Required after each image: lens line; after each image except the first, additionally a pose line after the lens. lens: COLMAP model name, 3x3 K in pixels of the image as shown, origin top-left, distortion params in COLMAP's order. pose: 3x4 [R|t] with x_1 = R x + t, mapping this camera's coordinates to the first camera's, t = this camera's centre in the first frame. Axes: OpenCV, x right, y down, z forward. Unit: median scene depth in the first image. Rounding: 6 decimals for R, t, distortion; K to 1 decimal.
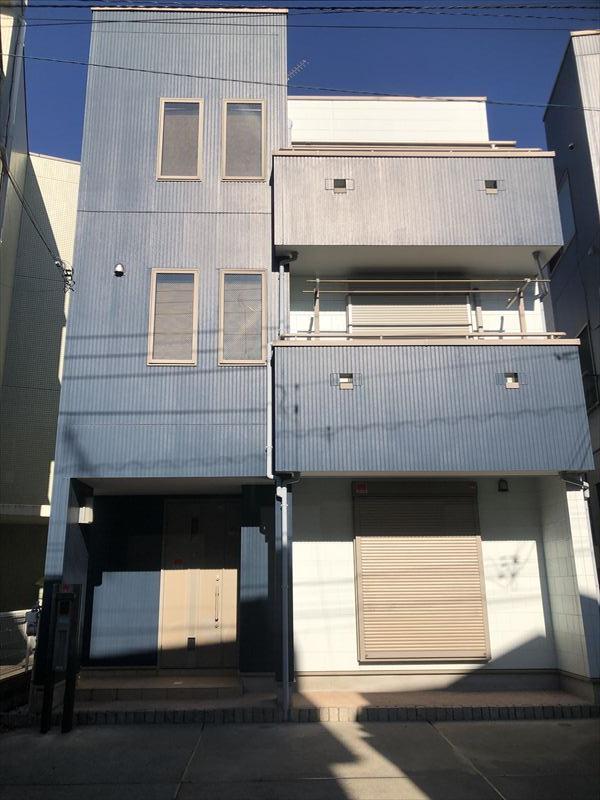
lens RADIAL K [[679.8, 0, 281.3], [0, 679.8, 389.7], [0, 0, 1]] dist [0.023587, -0.016605]
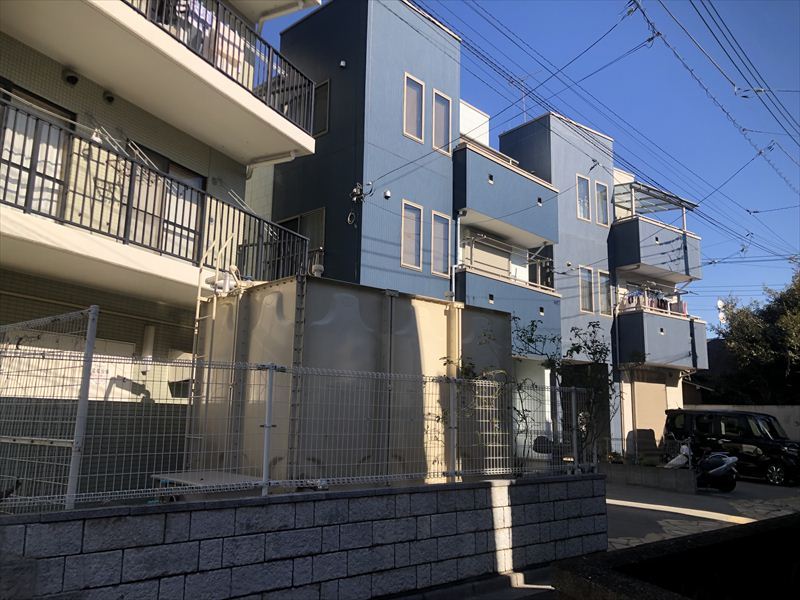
lens RADIAL K [[679.8, 0, 405.2], [0, 679.8, 297.3], [0, 0, 1]] dist [0.023587, -0.016605]
pose [[0.688002, 0.149962, 0.710046, -1.247298], [-0.231998, 0.972523, 0.019398, -0.000093], [-0.687627, -0.178075, 0.703888, -0.085313]]
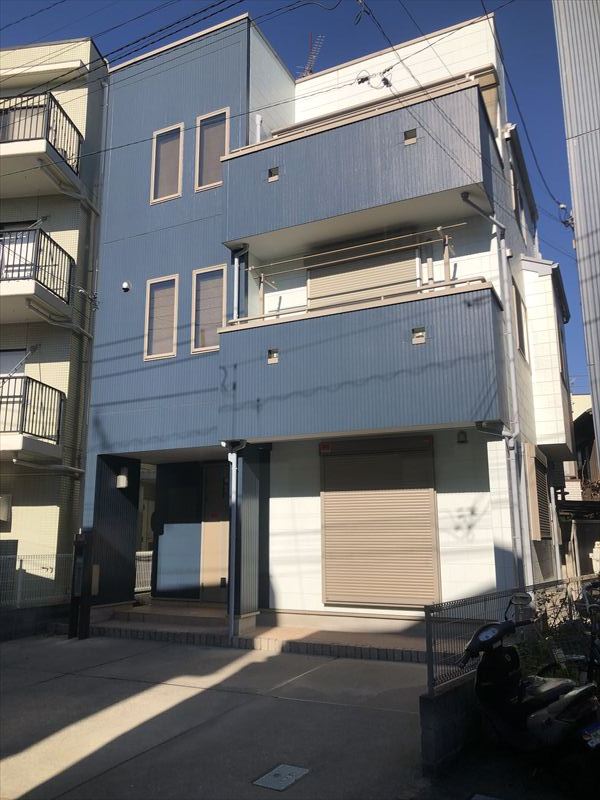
lens RADIAL K [[679.8, 0, 269.2], [0, 679.8, 385.3], [0, 0, 1]] dist [0.023587, -0.016605]
pose [[0.872363, -0.100033, -0.478514, 0.589890], [0.131207, 0.990836, 0.032066, -0.002014], [0.470921, -0.090758, 0.877494, 0.012065]]
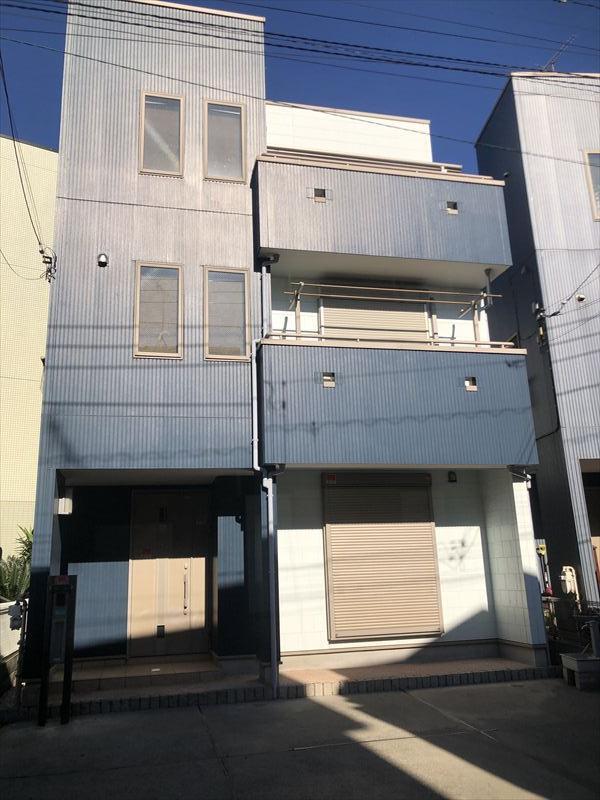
lens RADIAL K [[679.8, 0, 294.4], [0, 679.8, 382.9], [0, 0, 1]] dist [0.023587, -0.016605]
pose [[0.978365, 0.030939, 0.204560, -0.168017], [-0.032394, 0.999468, 0.003766, -0.009521], [-0.204335, -0.010311, 0.978847, -0.035711]]
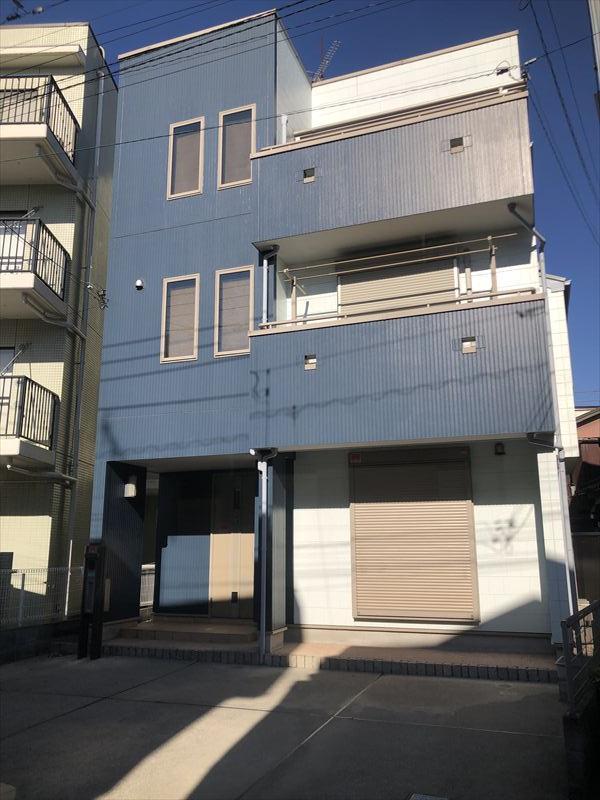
lens RADIAL K [[679.8, 0, 278.3], [0, 679.8, 390.6], [0, 0, 1]] dist [0.023587, -0.016605]
pose [[0.923487, -0.080728, -0.375039, 0.427375], [0.101247, 0.994235, 0.035298, -0.009937], [0.370027, -0.070569, 0.926337, -0.020322]]
